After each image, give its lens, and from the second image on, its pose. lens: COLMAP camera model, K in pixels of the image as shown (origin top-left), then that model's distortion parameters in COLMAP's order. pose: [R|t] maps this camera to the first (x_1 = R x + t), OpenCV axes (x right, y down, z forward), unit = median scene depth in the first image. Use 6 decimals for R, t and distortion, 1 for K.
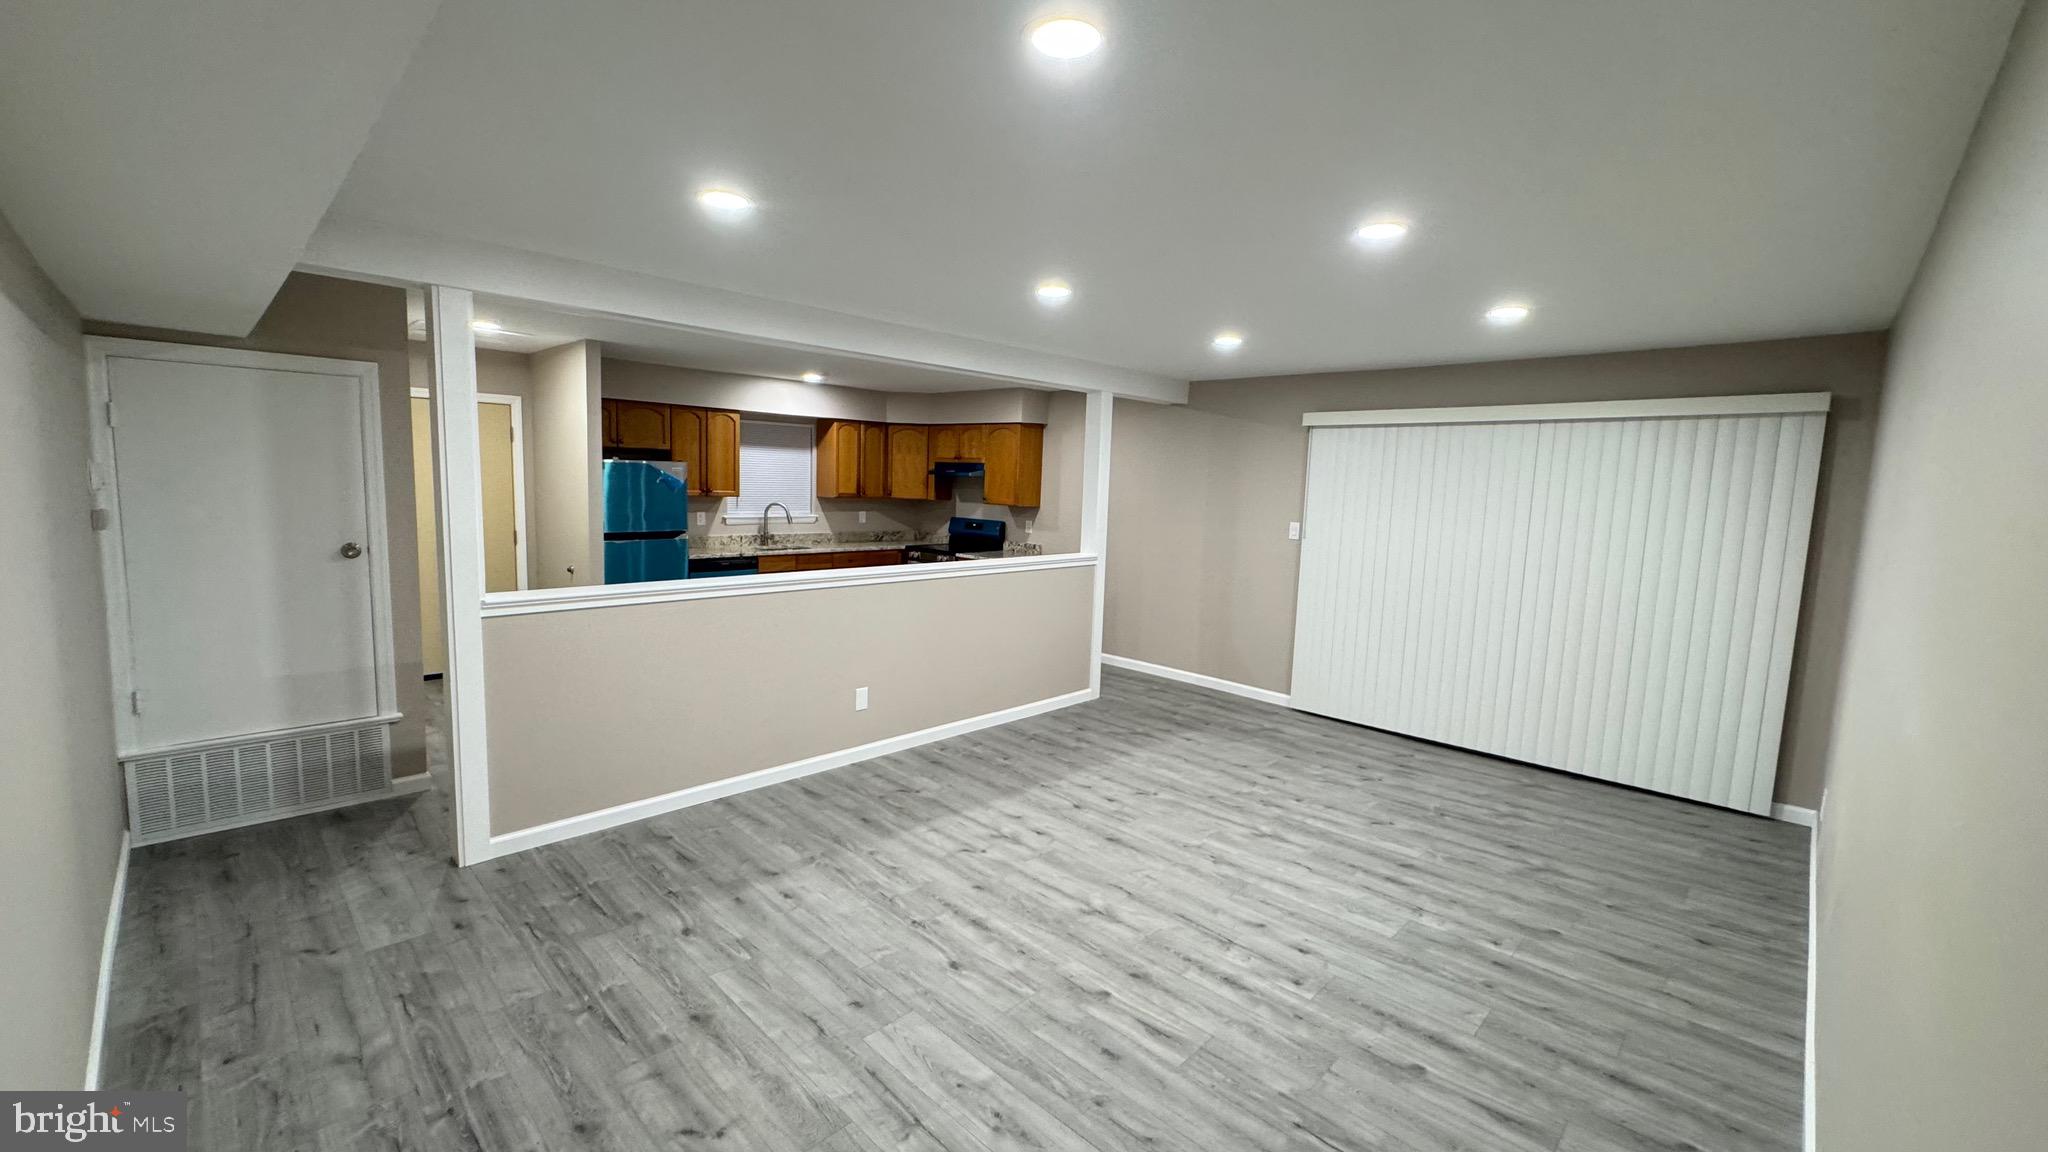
lens RADIAL K [[817.4, 0, 1025.6], [0, 817.4, 576.7], [0, 0, 1]] dist [-0.001785, 0.000107]
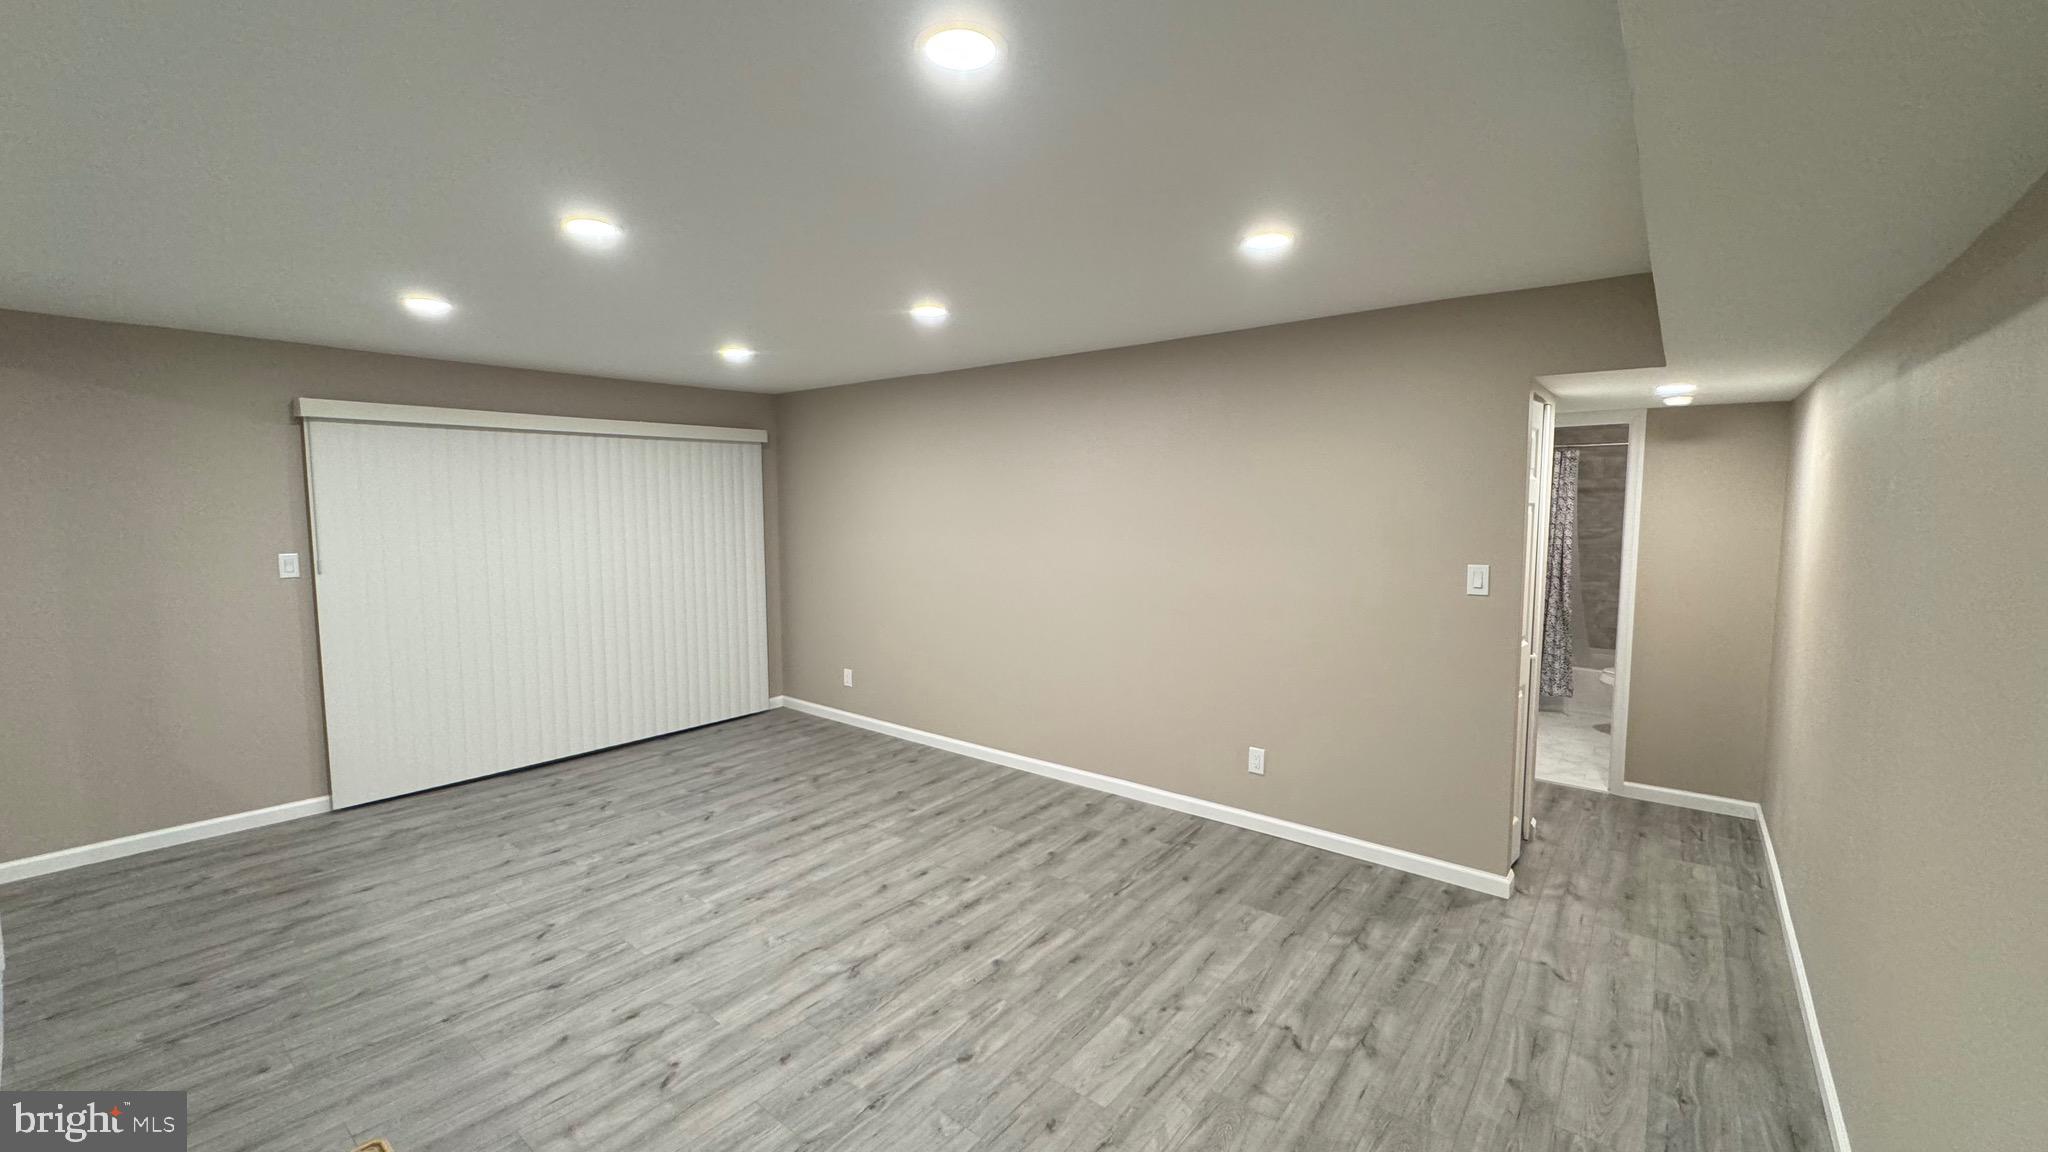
lens RADIAL K [[817.4, 0, 1024.6], [0, 817.4, 575.1], [0, 0, 1]] dist [-0.001785, 0.000107]
pose [[-0.099950, -0.122415, 0.987433, -0.642322], [0.115990, 0.984203, 0.133755, -0.104456], [-0.988209, 0.127902, -0.084172, 0.675630]]
